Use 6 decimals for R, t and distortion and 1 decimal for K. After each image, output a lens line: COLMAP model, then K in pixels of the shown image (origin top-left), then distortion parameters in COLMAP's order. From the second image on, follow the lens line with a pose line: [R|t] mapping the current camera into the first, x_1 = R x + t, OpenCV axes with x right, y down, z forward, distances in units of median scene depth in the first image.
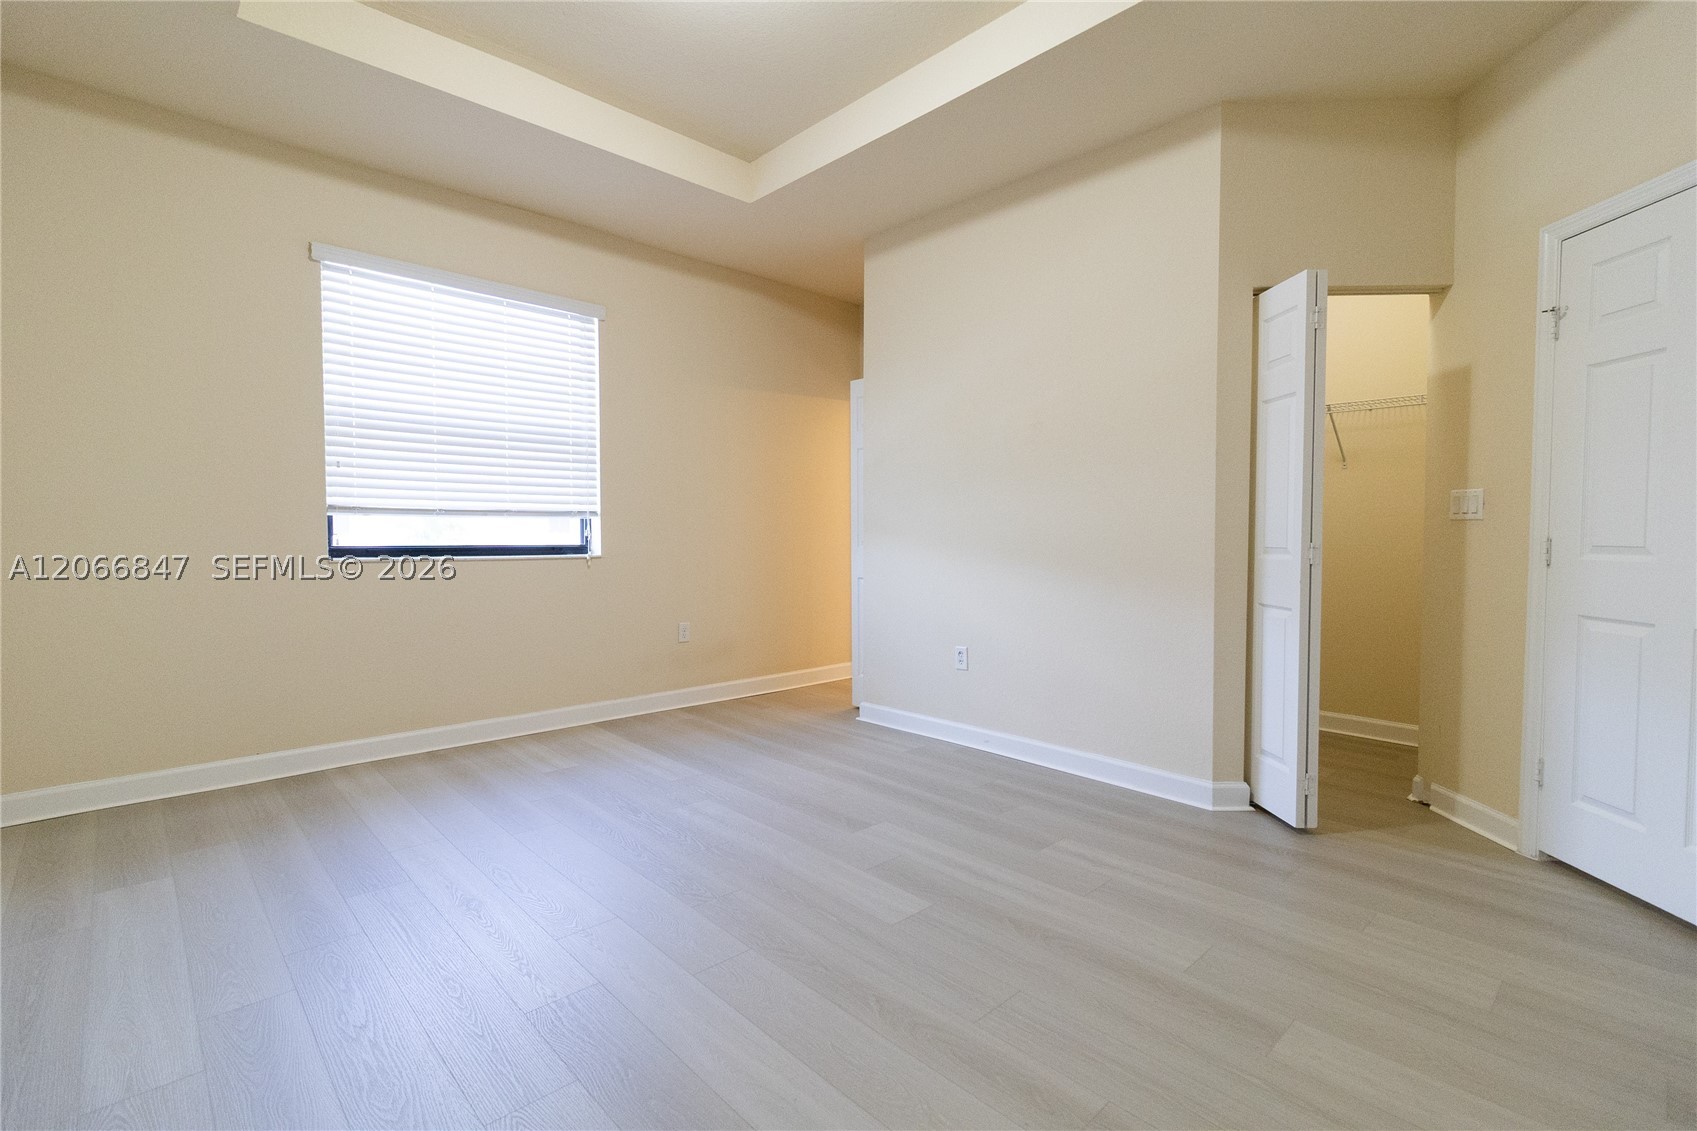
lens RADIAL K [[781.0, 0, 852.8], [0, 781.0, 554.4], [0, 0, 1]] dist [0.004828, 0.000915]
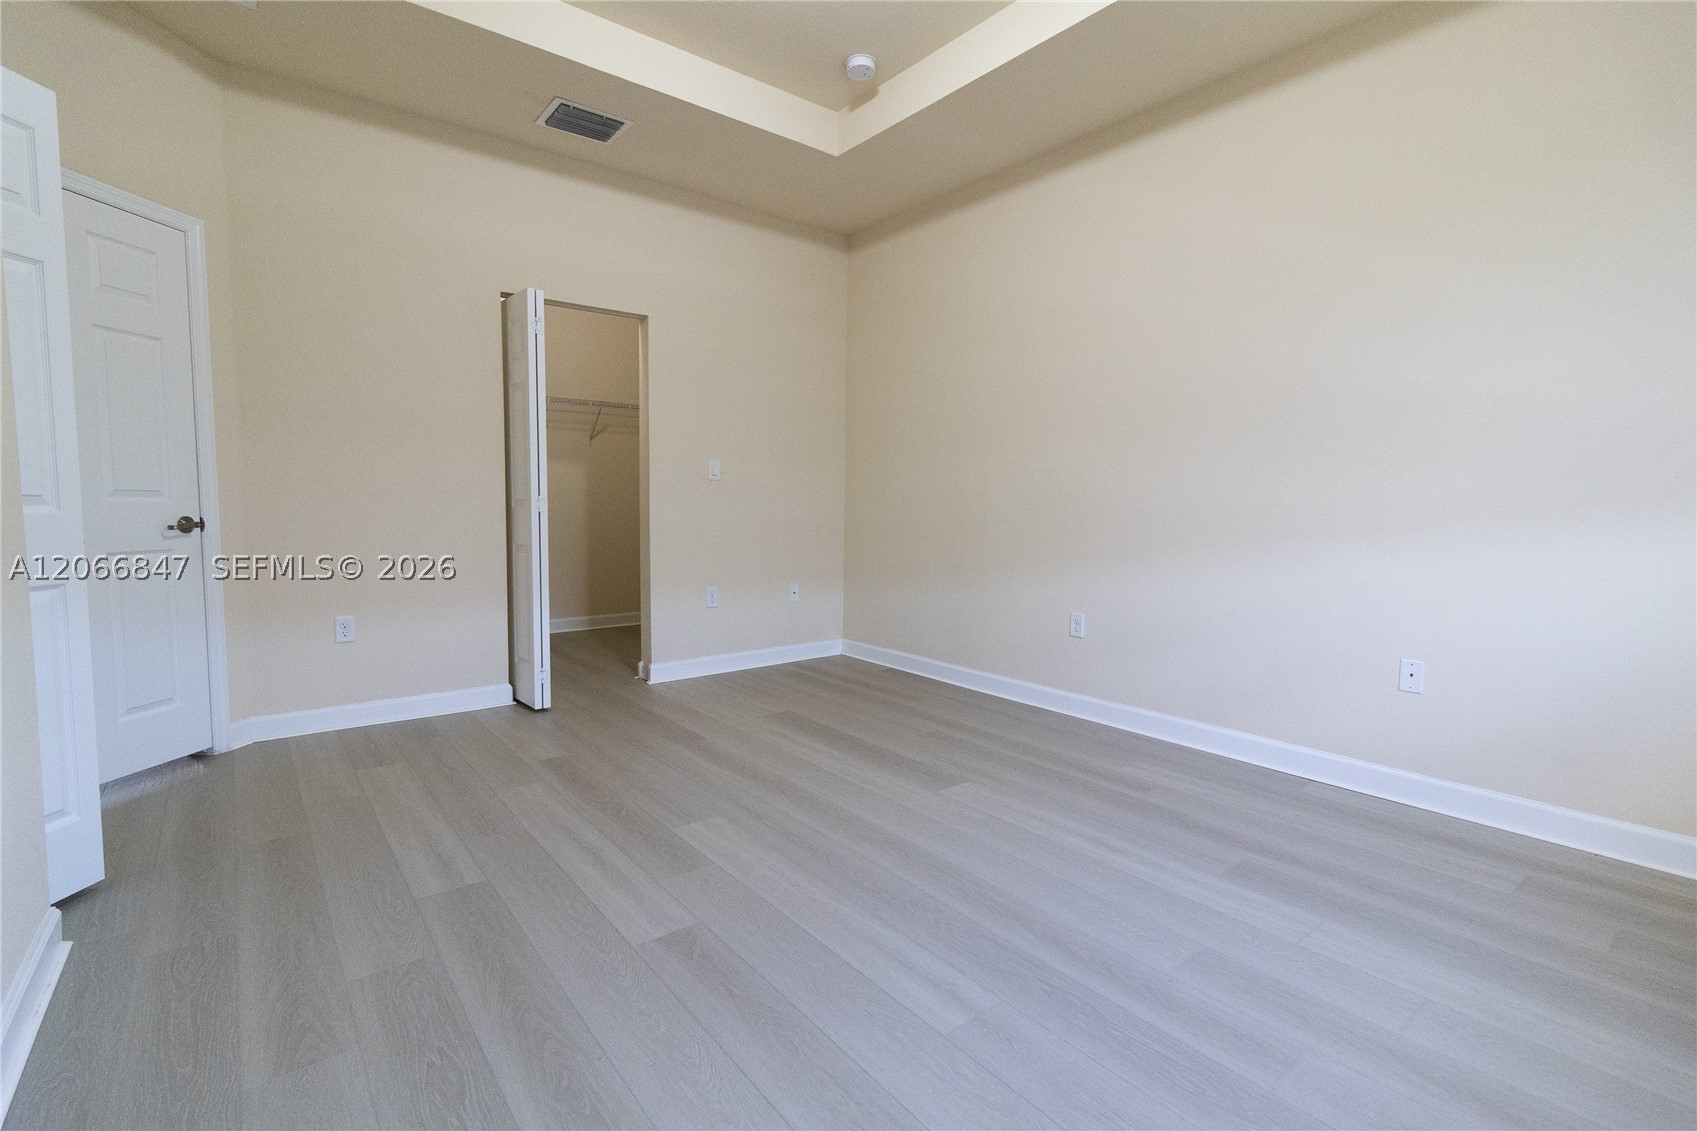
lens RADIAL K [[781.0, 0, 851.8], [0, 781.0, 566.6], [0, 0, 1]] dist [0.004828, 0.000915]
pose [[-0.996698, -0.020109, 0.078669, -0.140139], [-0.011095, 0.993489, 0.113382, -0.024424], [-0.080437, 0.112135, -0.990432, 1.252482]]
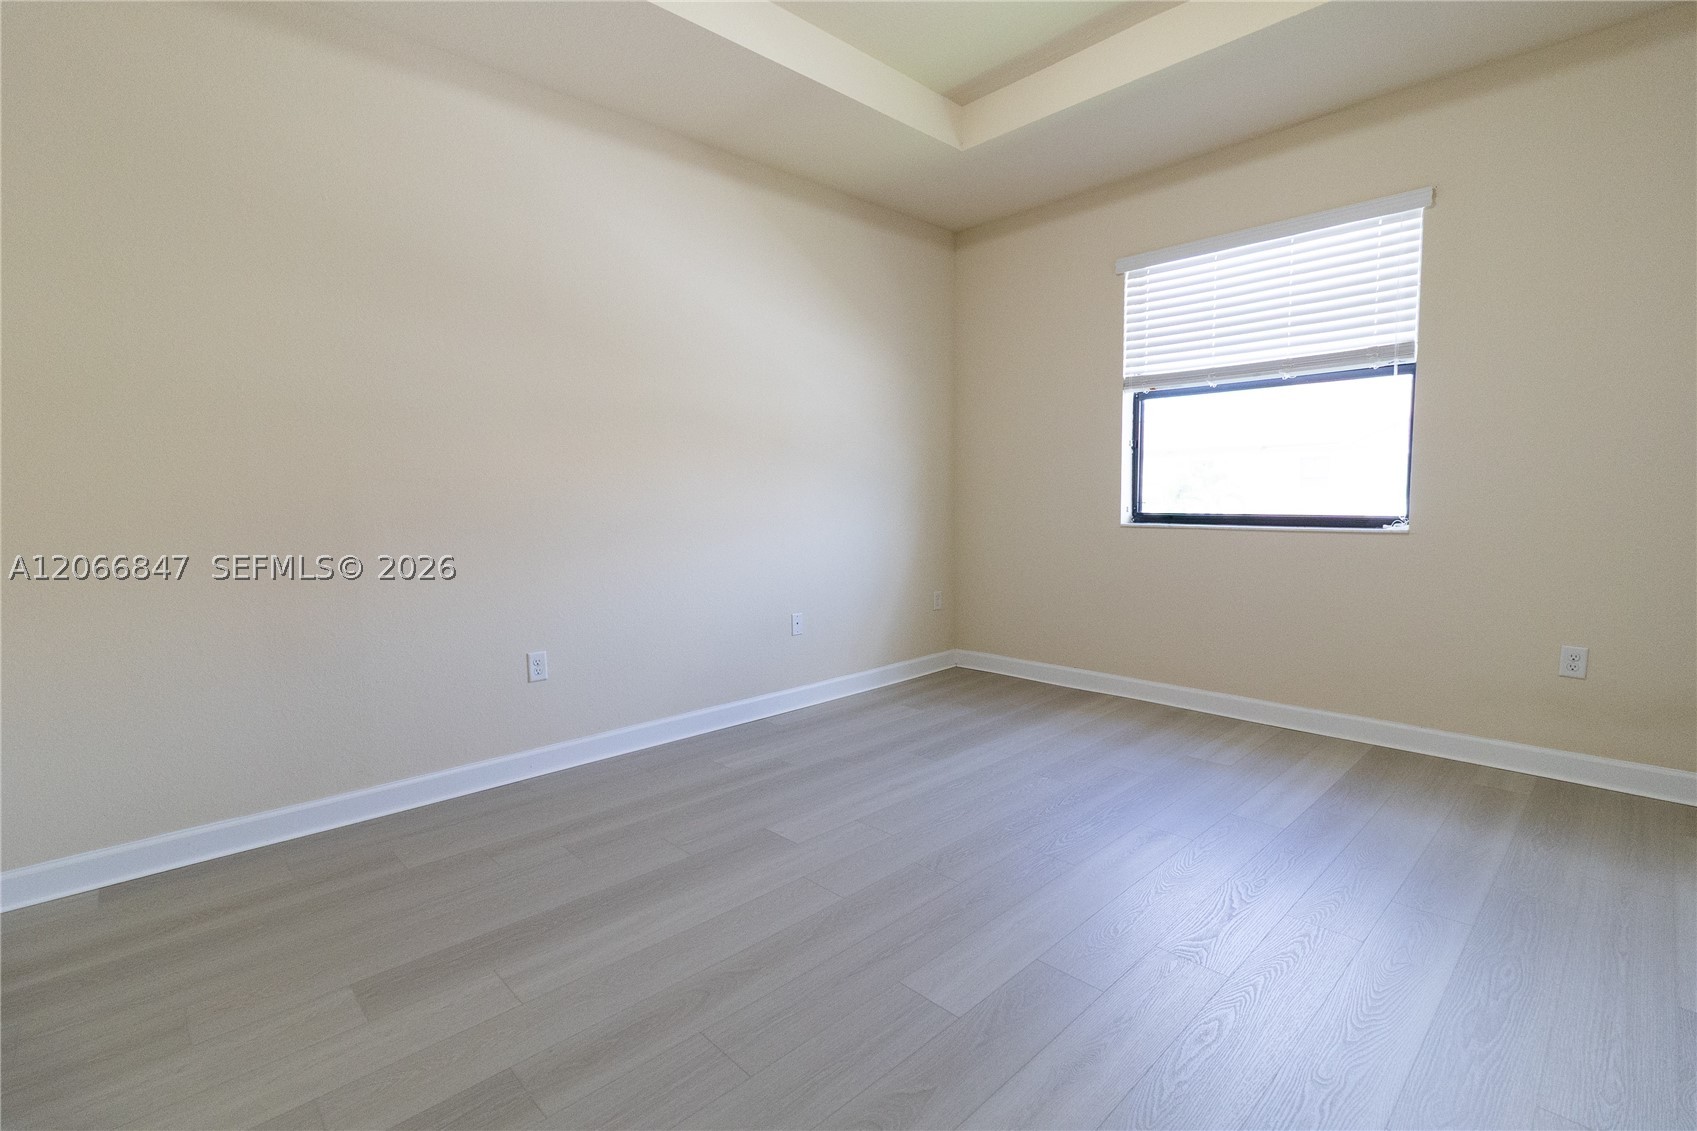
lens RADIAL K [[781.0, 0, 855.5], [0, 781.0, 554.2], [0, 0, 1]] dist [0.004828, 0.000915]
pose [[0.014849, 0.073605, -0.997177, 0.504617], [-0.015986, 0.997177, 0.073367, -0.027275], [0.999762, 0.014851, 0.015983, 0.550492]]
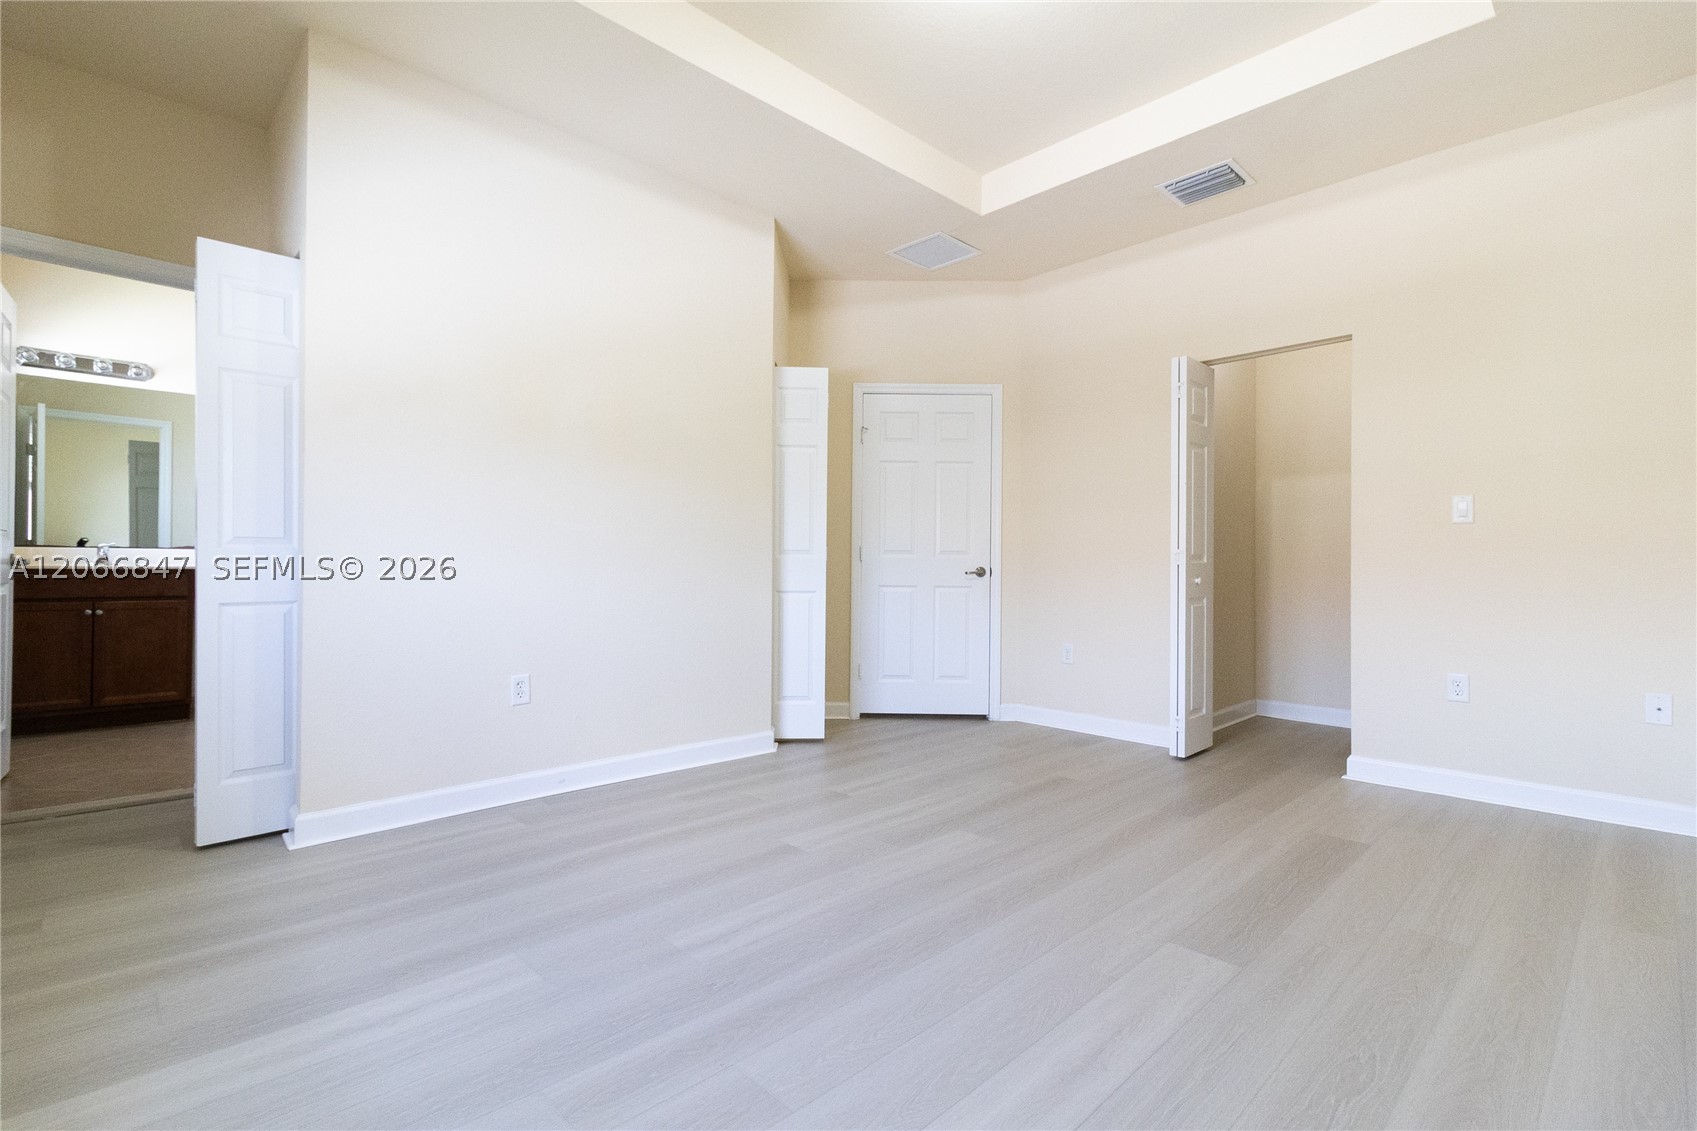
lens RADIAL K [[781.0, 0, 847.8], [0, 781.0, 563.6], [0, 0, 1]] dist [0.004828, 0.000915]
pose [[-0.016335, -0.000816, 0.999866, -0.706411], [0.019765, 0.999804, 0.001139, 0.012517], [-0.999671, 0.019781, -0.016316, 0.740025]]
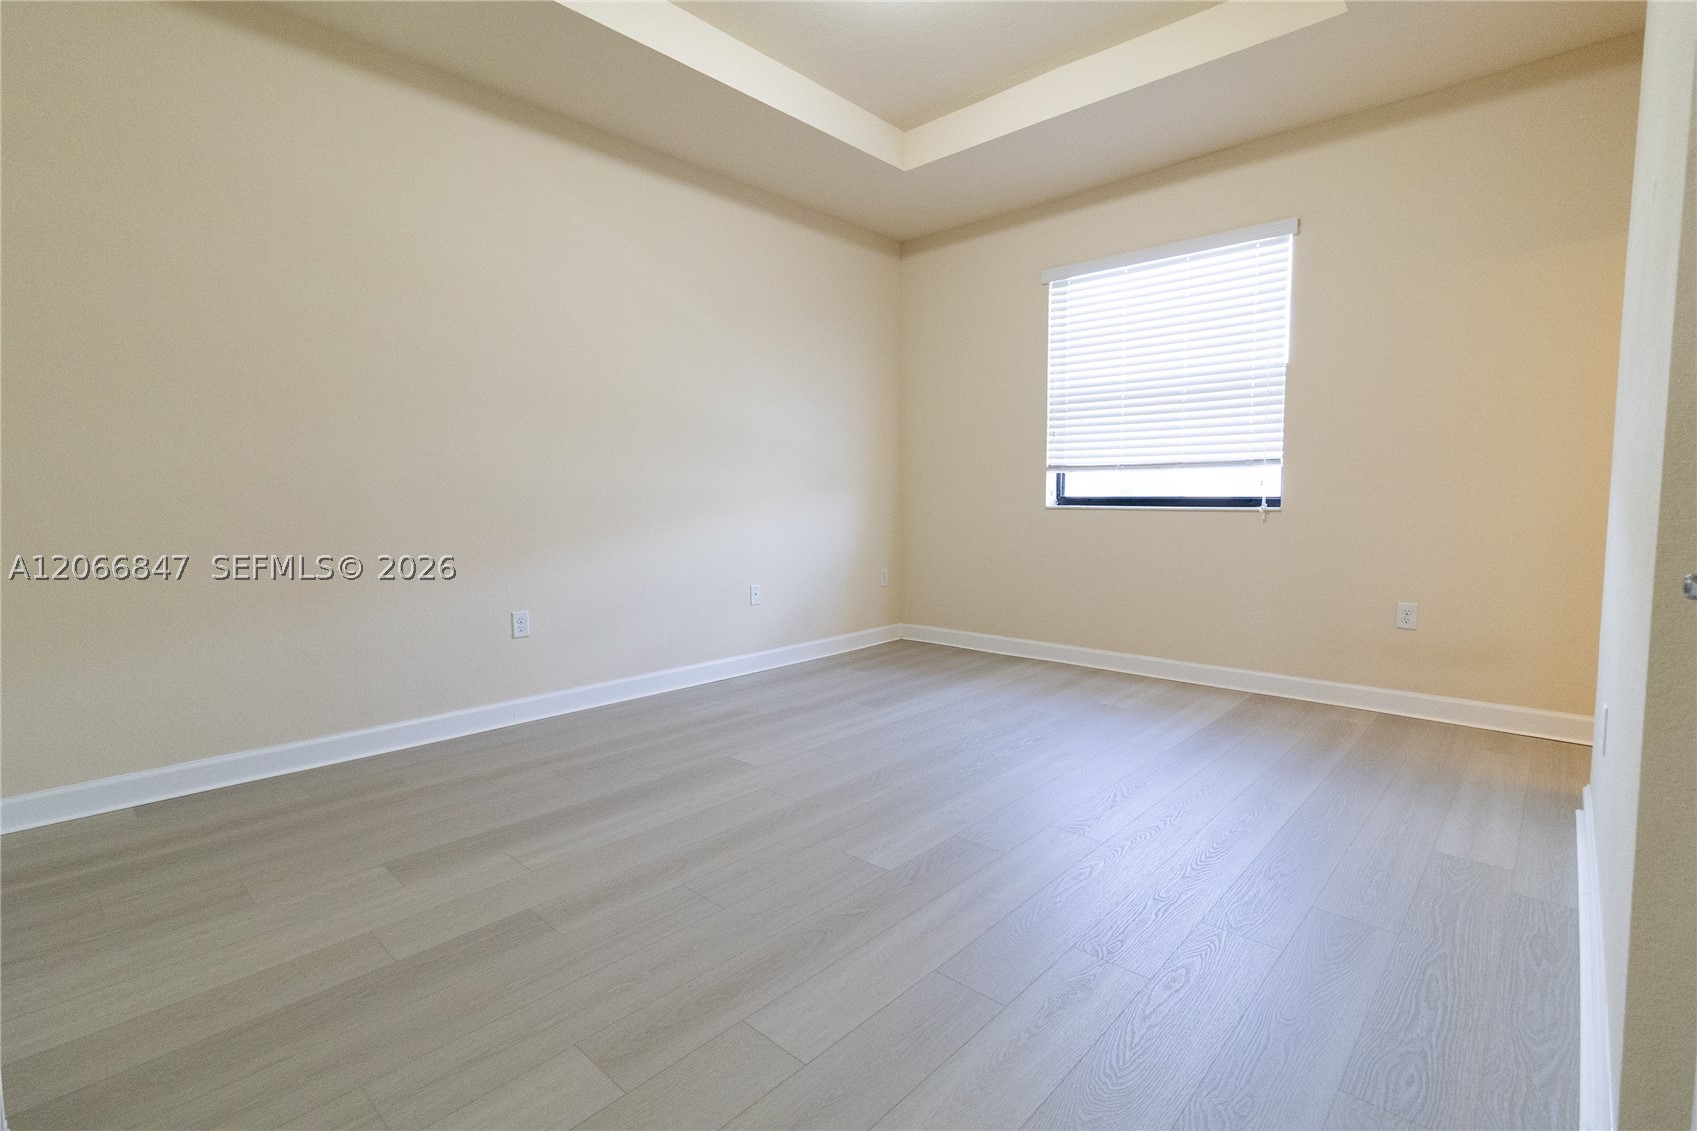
lens RADIAL K [[781.0, 0, 856.9], [0, 781.0, 552.2], [0, 0, 1]] dist [0.004828, 0.000915]
pose [[0.075671, 0.067886, -0.994819, 0.624250], [-0.024073, 0.997513, 0.066239, 0.004343], [0.996842, 0.018936, 0.077117, 0.549499]]
